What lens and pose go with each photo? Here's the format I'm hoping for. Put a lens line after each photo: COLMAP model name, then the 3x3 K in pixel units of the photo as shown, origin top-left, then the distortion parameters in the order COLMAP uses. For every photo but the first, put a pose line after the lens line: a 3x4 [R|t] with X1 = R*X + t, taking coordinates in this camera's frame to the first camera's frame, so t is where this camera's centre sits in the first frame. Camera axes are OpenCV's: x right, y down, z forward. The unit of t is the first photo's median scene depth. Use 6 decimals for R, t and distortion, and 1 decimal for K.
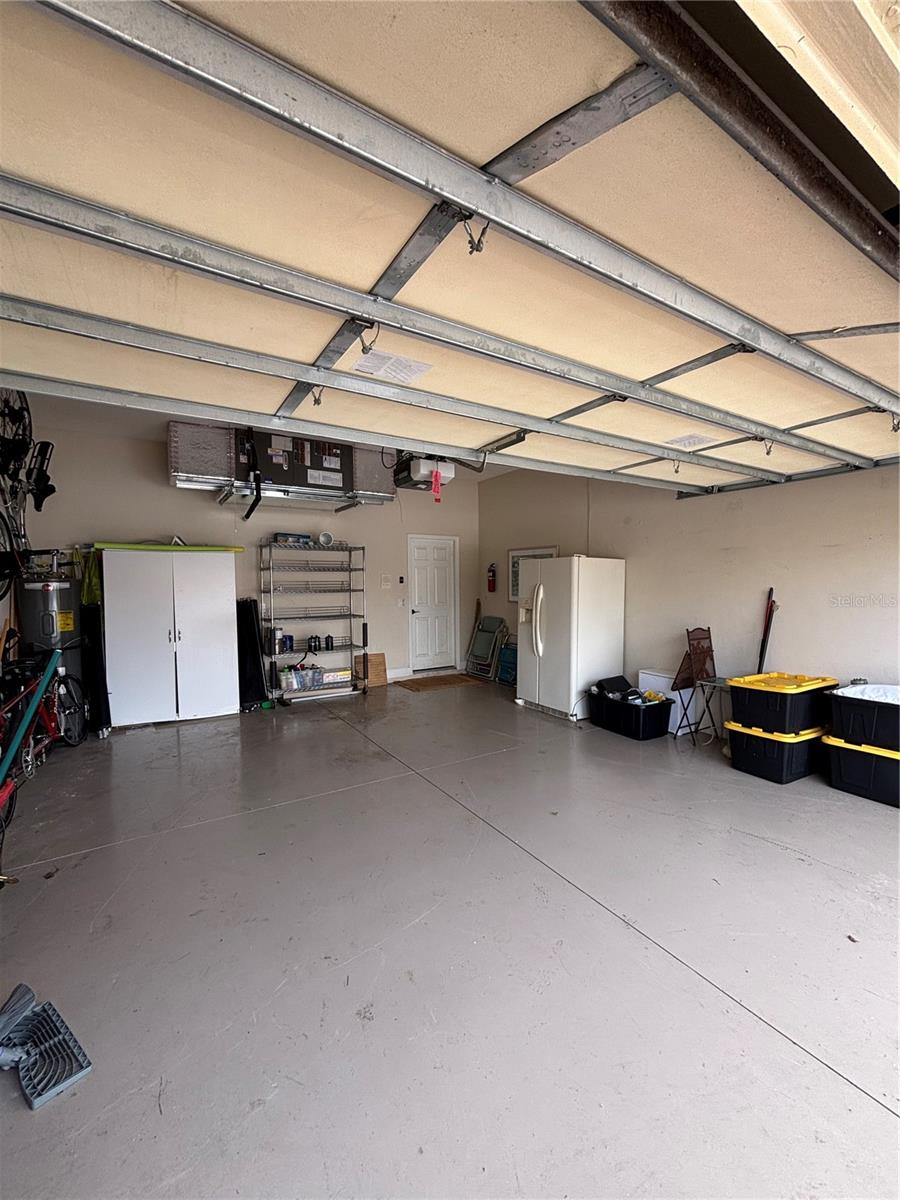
lens RADIAL K [[484.1, 0, 450.9], [0, 484.1, 598.2], [0, 0, 1]] dist [0.002061, 0.000006]
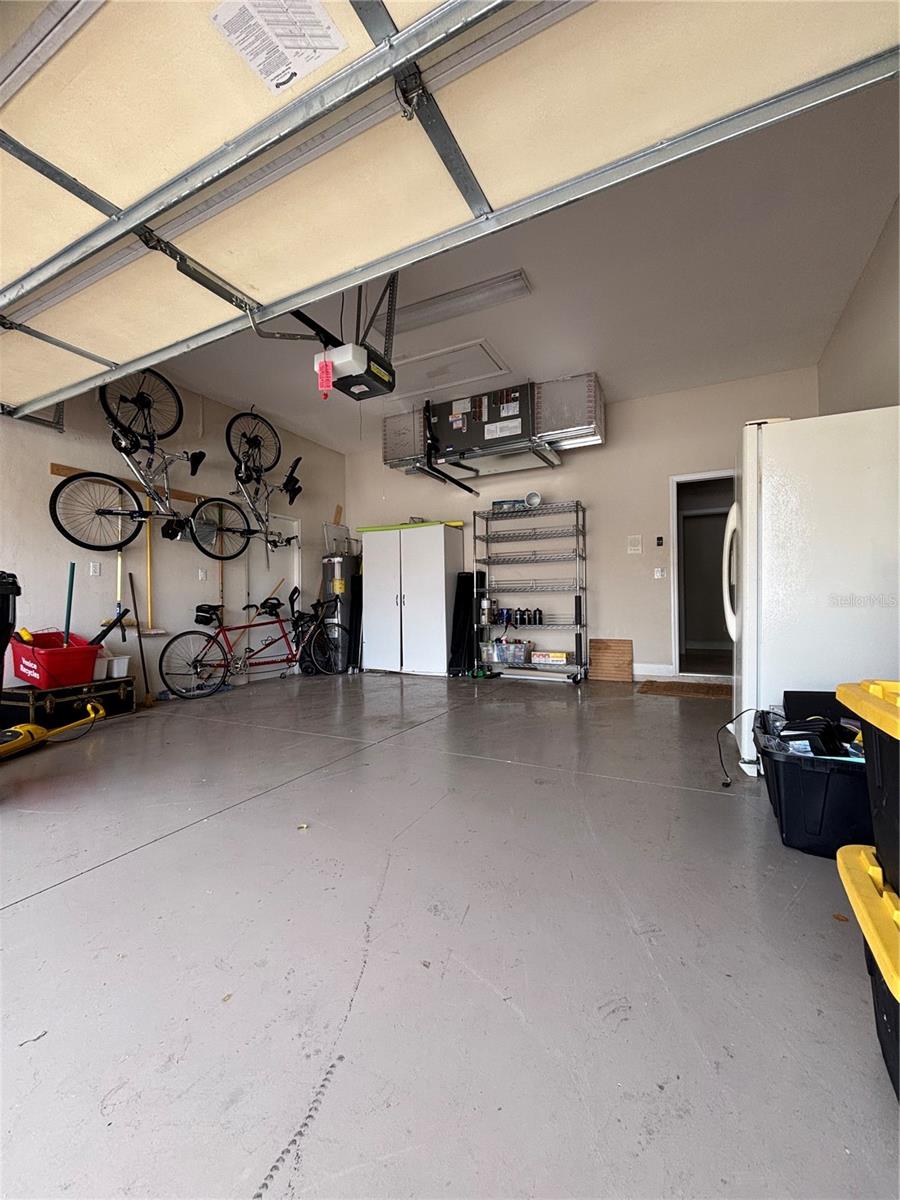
lens RADIAL K [[484.1, 0, 450.4], [0, 484.1, 601.7], [0, 0, 1]] dist [0.002061, 0.000006]
pose [[0.516212, -0.002914, -0.856456, 0.456967], [-0.017832, 0.999741, -0.014150, 0.087184], [0.856275, 0.022576, 0.516026, 0.452417]]
